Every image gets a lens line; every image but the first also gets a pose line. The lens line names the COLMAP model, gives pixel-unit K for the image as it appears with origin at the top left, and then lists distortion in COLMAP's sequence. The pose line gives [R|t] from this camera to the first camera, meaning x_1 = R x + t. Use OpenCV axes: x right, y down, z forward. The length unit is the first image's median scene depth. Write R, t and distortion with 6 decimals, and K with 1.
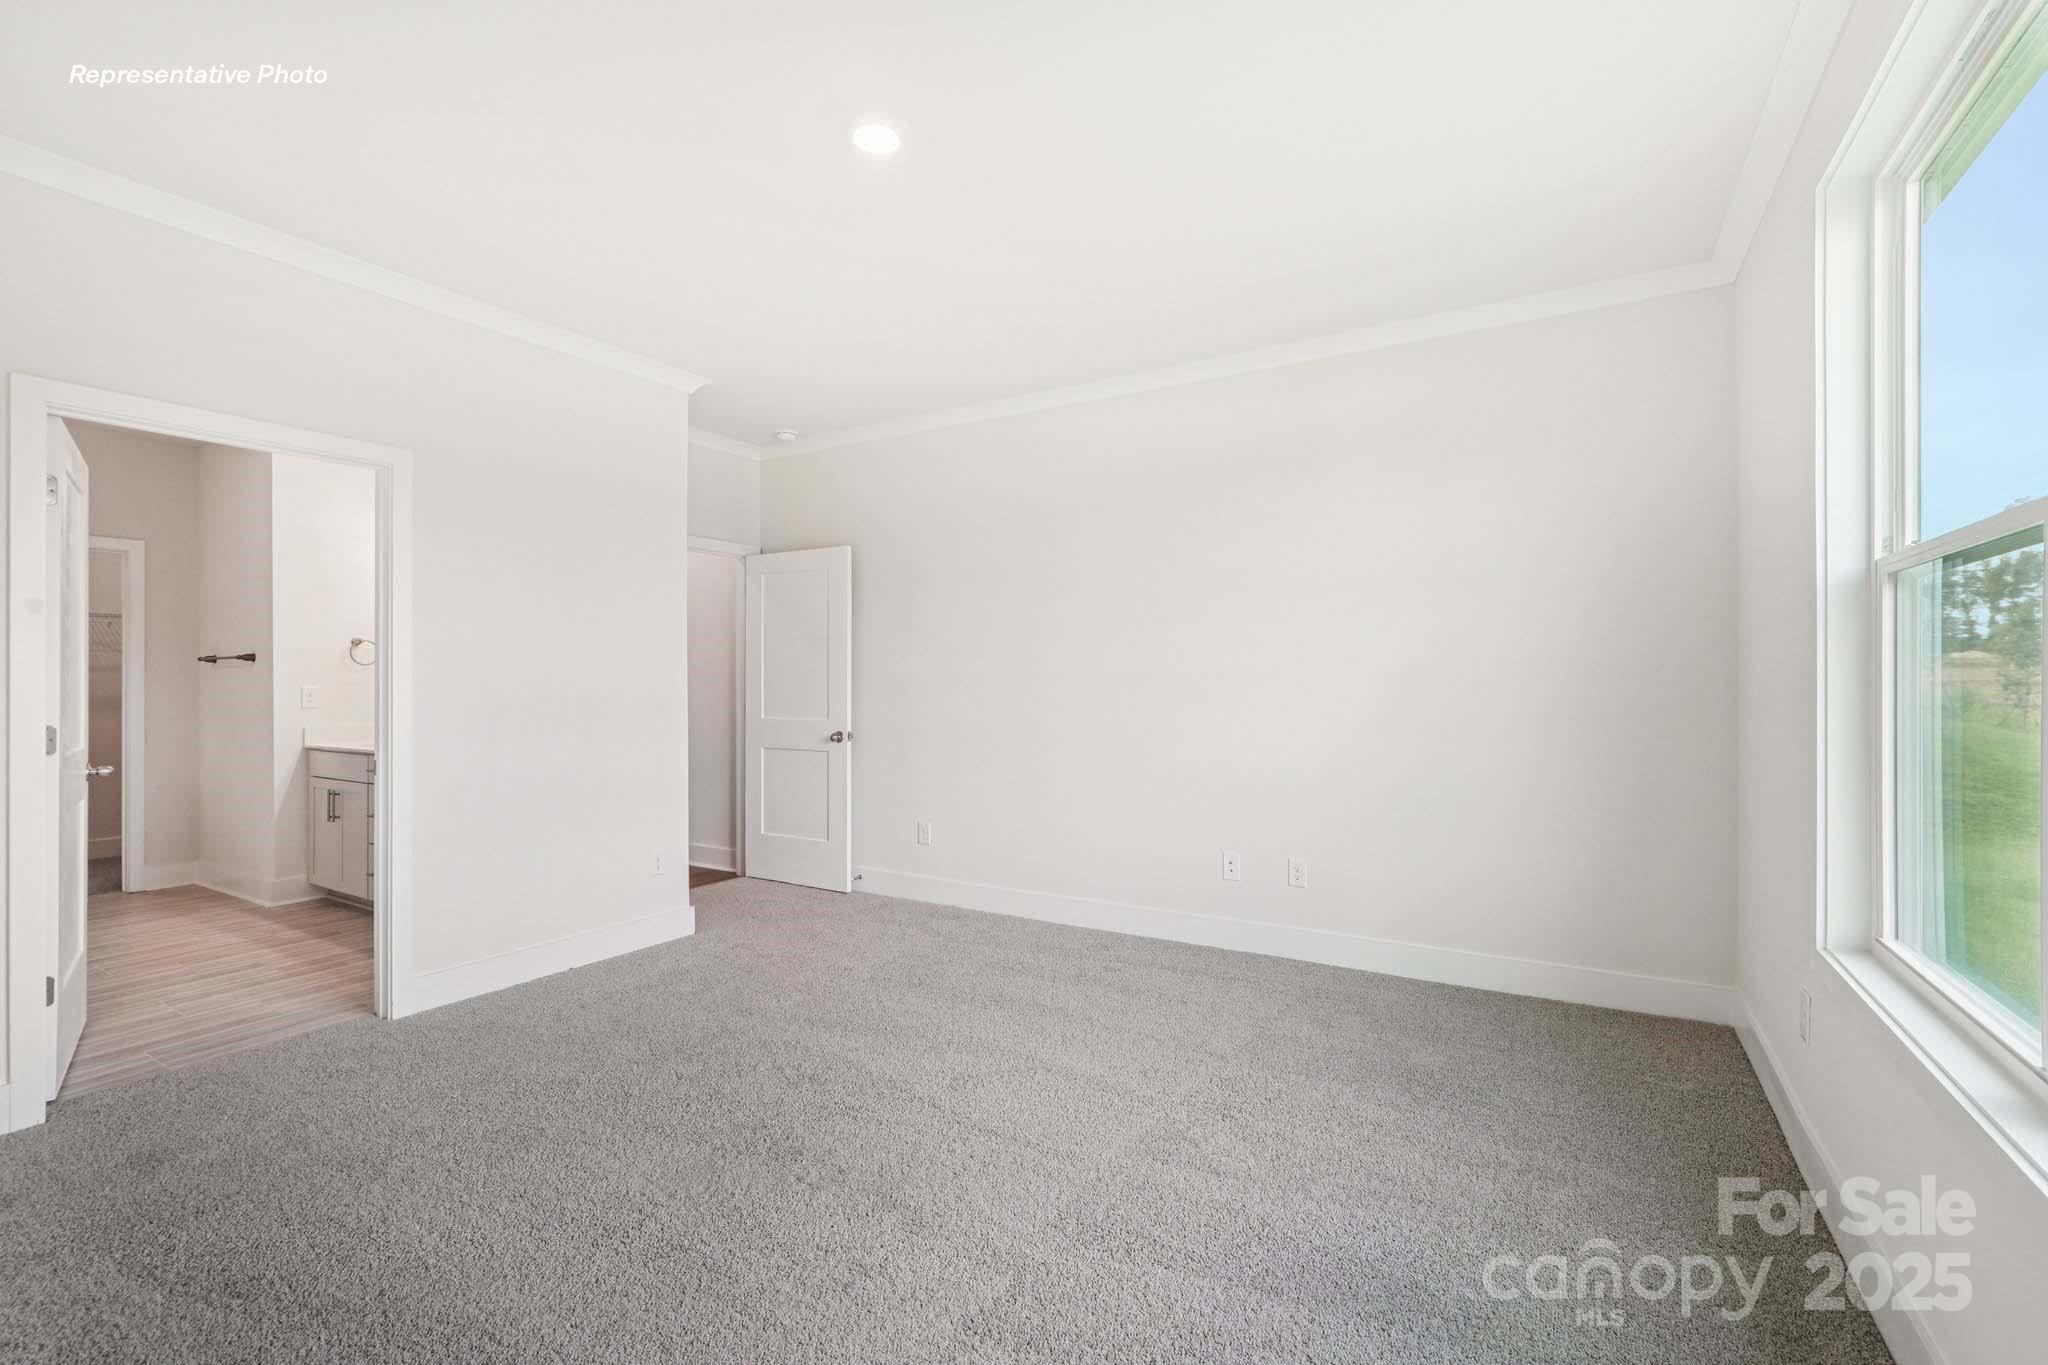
lens RADIAL K [[880.1, 0, 1025.8], [0, 880.1, 681.6], [0, 0, 1]] dist [-0.015174, 0.005424]
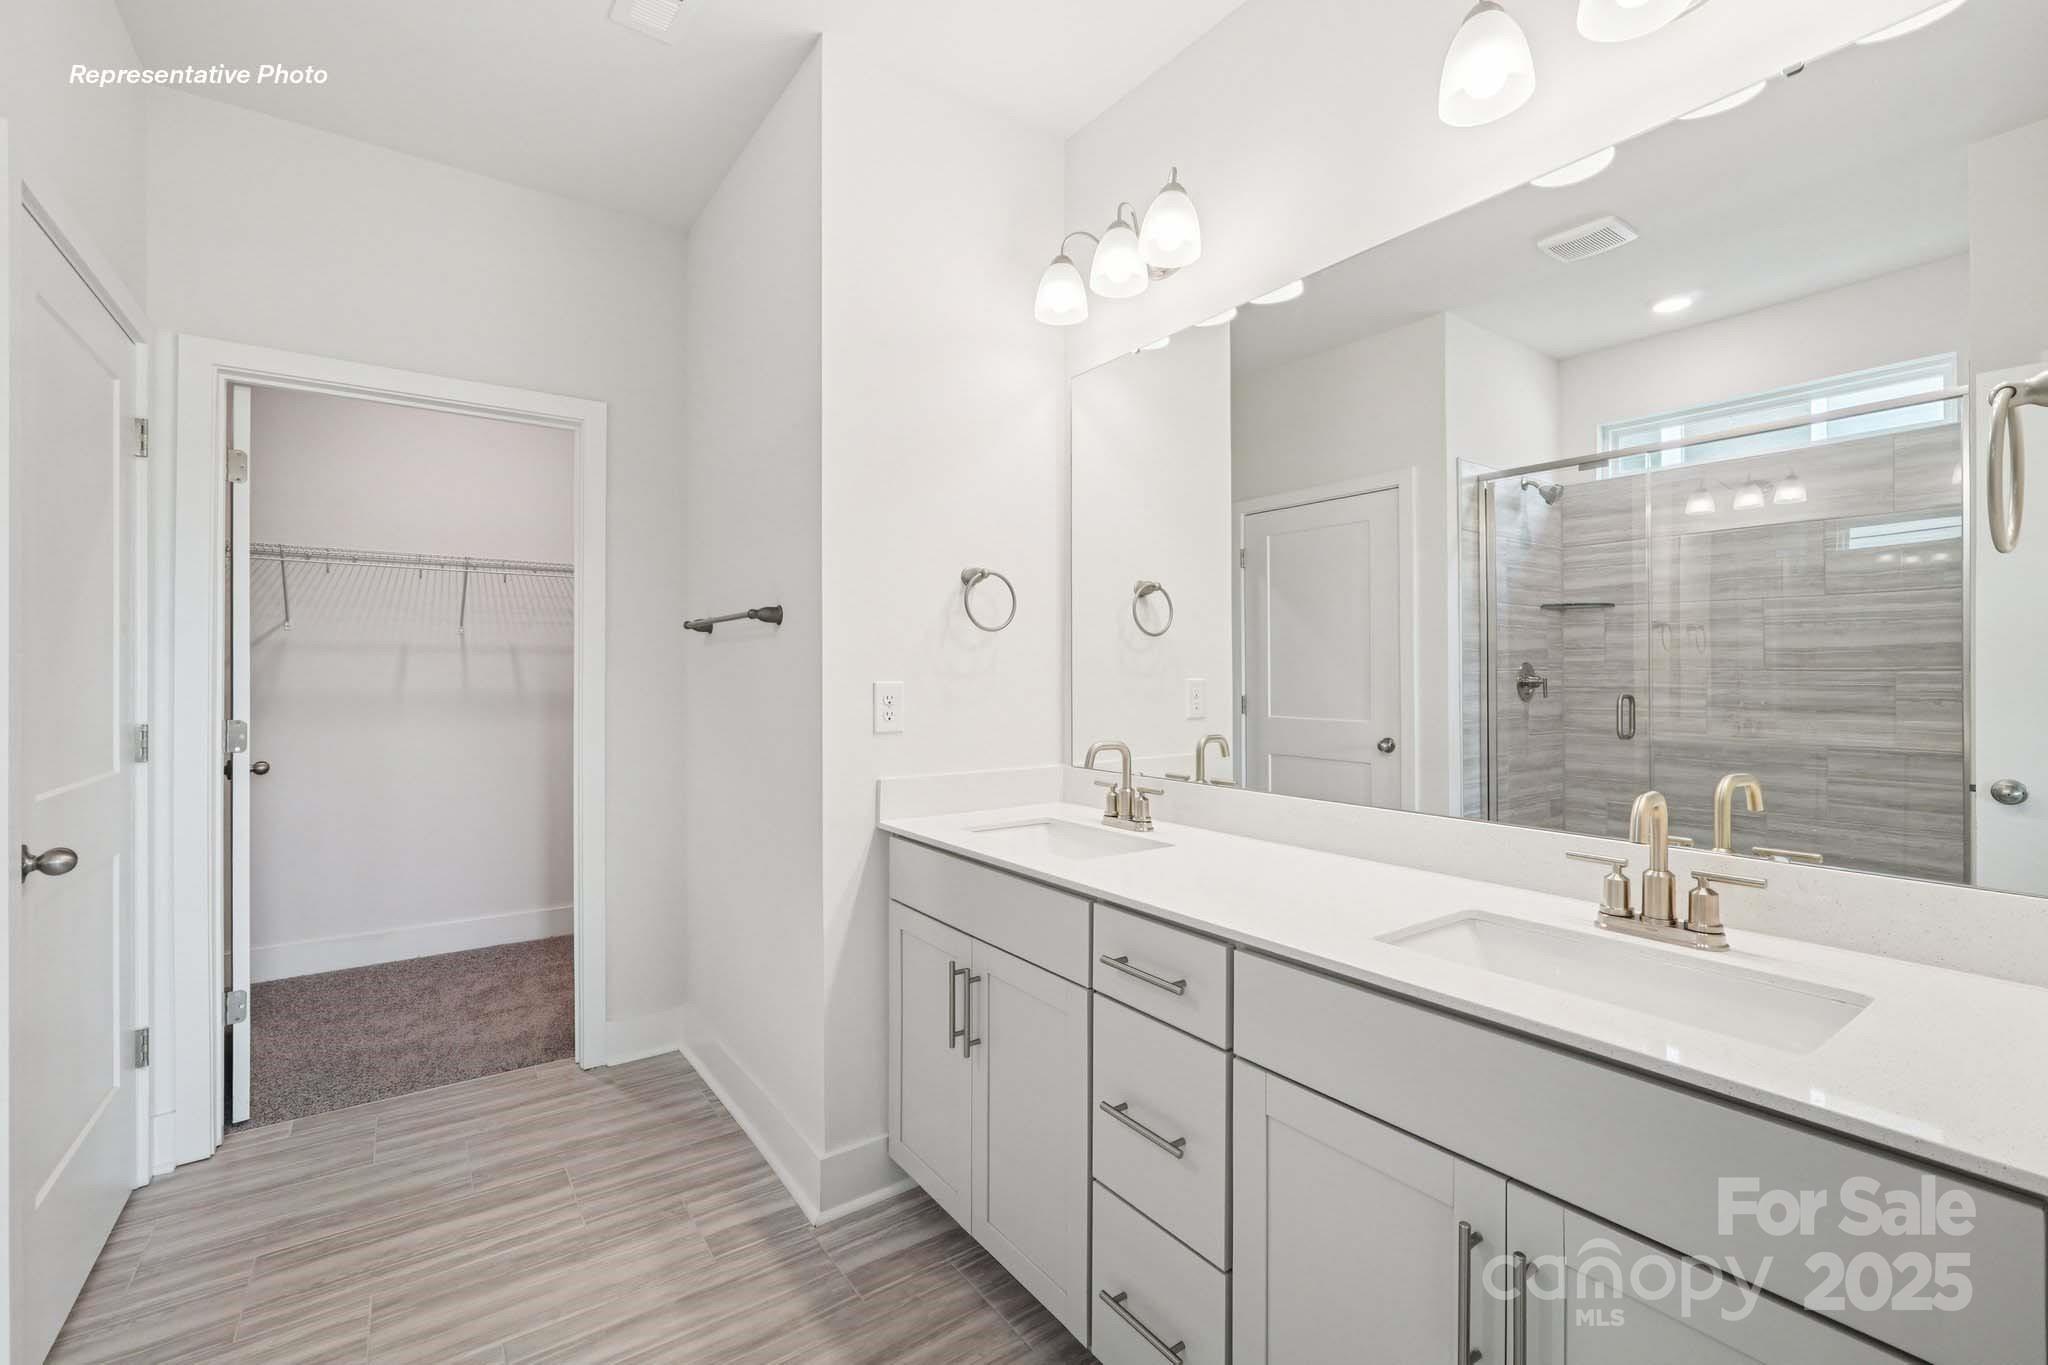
lens RADIAL K [[880.1, 0, 1031.2], [0, 880.1, 674.4], [0, 0, 1]] dist [-0.015174, 0.005424]
pose [[0.921902, 0.002310, -0.387416, -0.598425], [0.000119, 0.999980, 0.006245, -0.000710], [0.387423, -0.005803, 0.921884, 0.643465]]
